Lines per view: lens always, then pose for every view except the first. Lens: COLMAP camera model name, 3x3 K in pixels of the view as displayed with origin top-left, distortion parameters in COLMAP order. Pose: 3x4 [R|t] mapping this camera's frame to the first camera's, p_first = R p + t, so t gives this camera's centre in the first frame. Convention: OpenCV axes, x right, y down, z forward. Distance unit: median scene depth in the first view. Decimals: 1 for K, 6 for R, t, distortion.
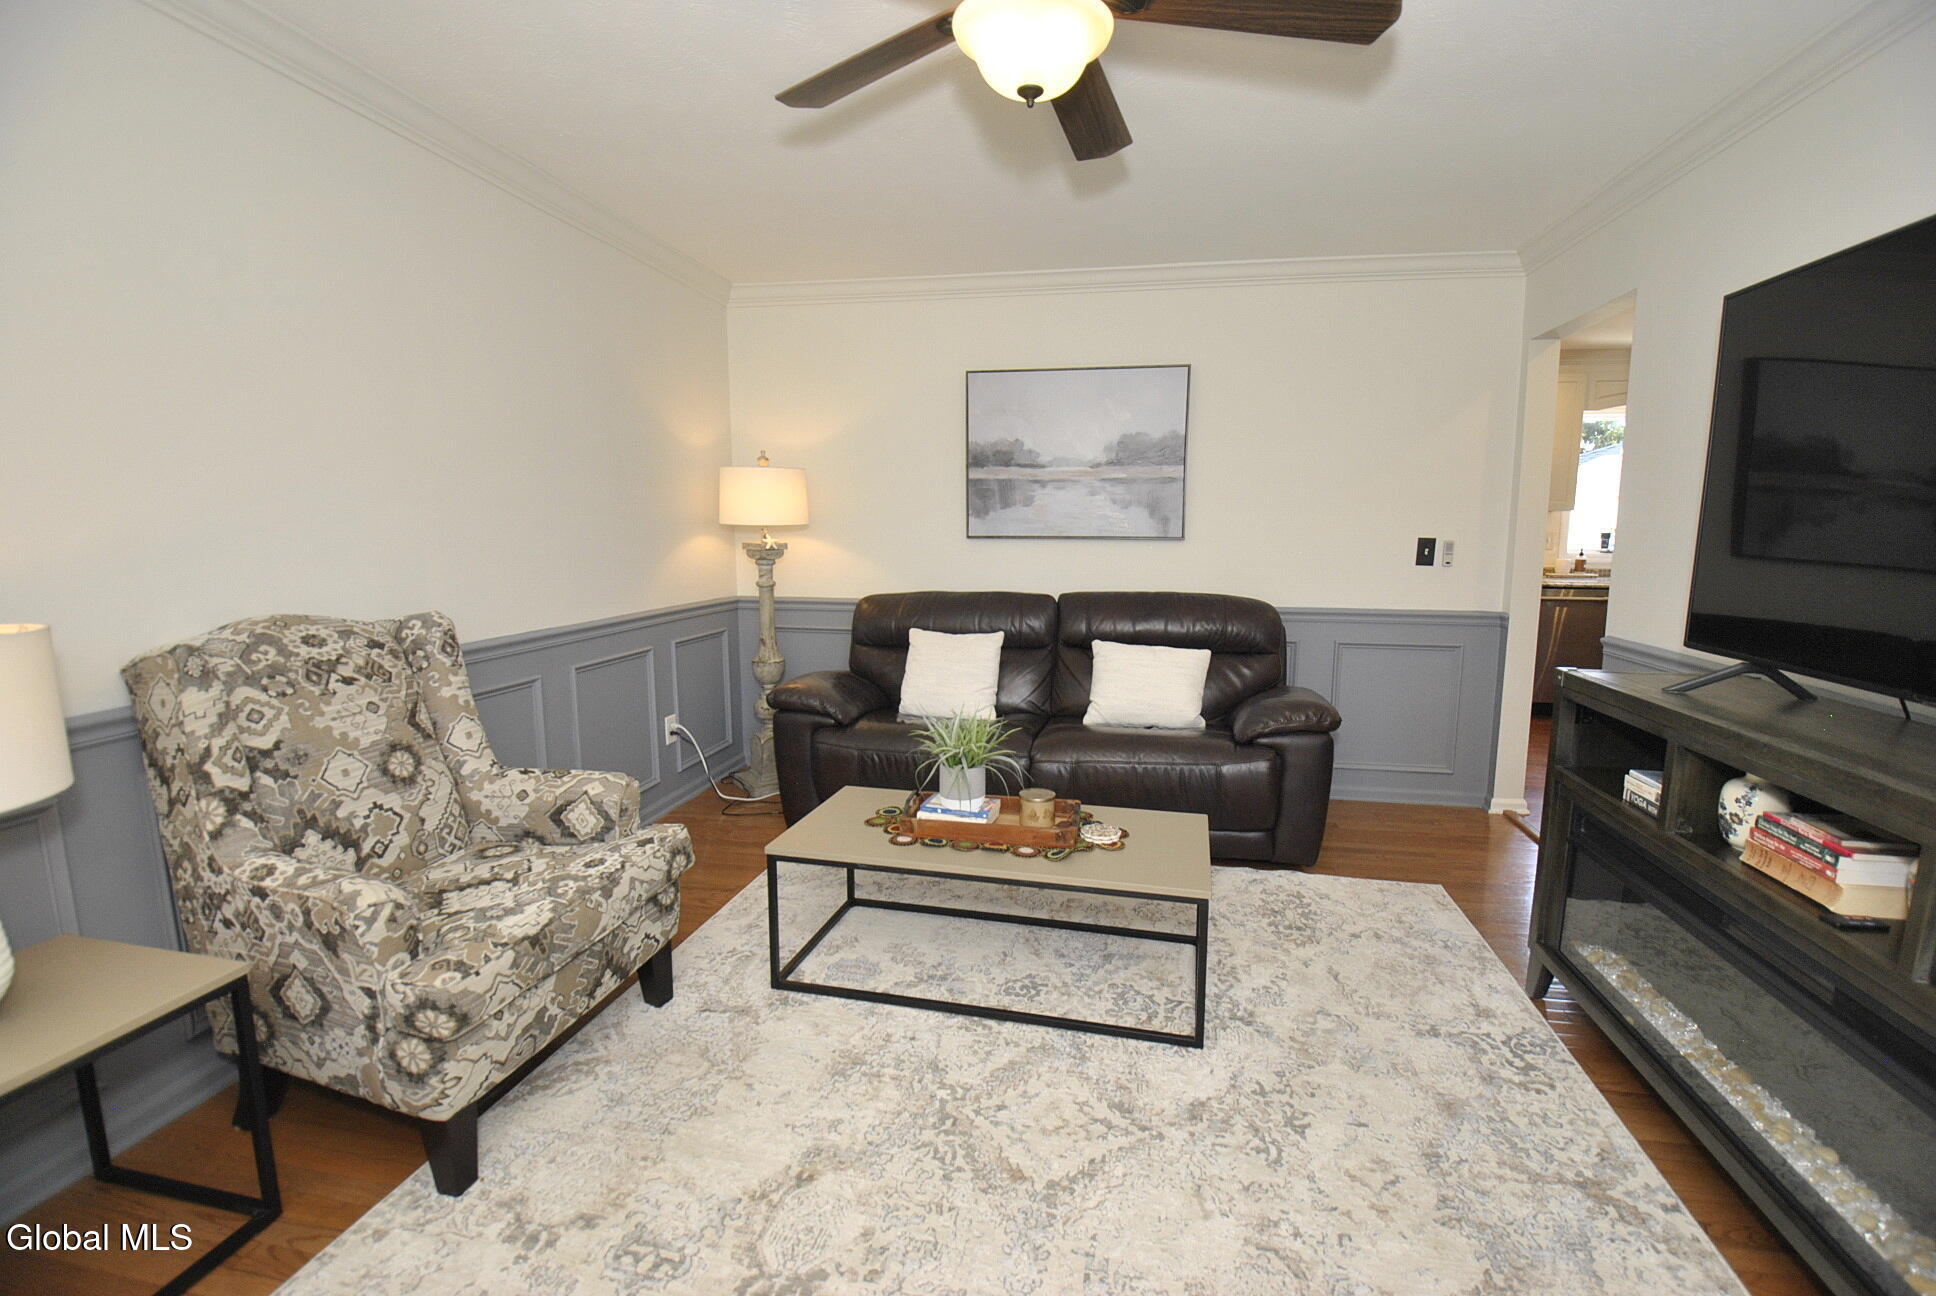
lens RADIAL K [[857.6, 0, 972.1], [0, 857.6, 650.1], [0, 0, 1]] dist [-0.007276, -0.006056]
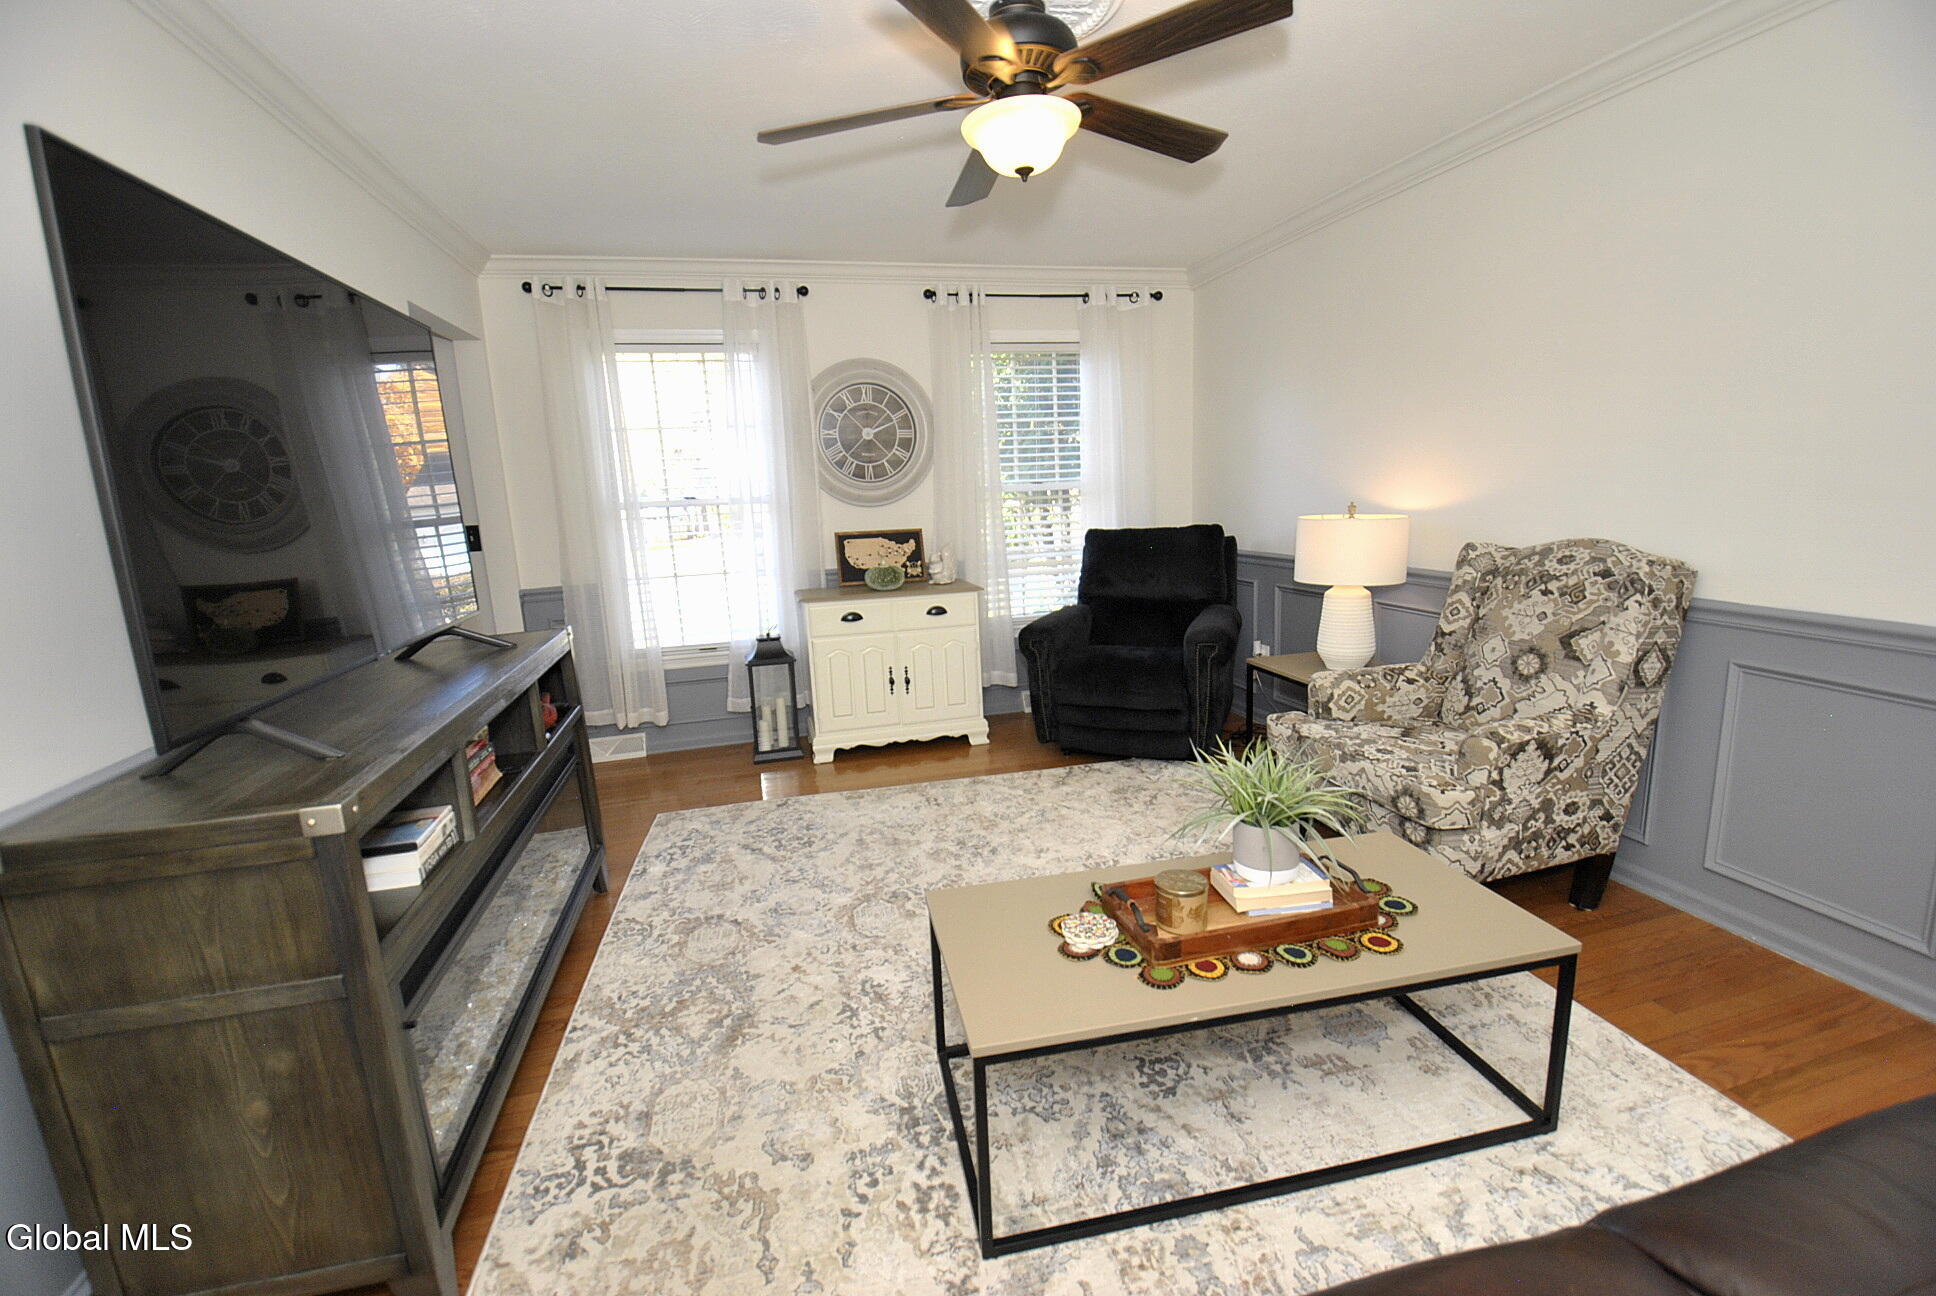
lens RADIAL K [[857.6, 0, 967.7], [0, 857.6, 649.5], [0, 0, 1]] dist [-0.007276, -0.006056]
pose [[-0.904465, 0.116957, -0.410201, 0.605431], [-0.022295, 0.947398, 0.319281, -0.277594], [0.425965, 0.297924, -0.854280, 1.778927]]
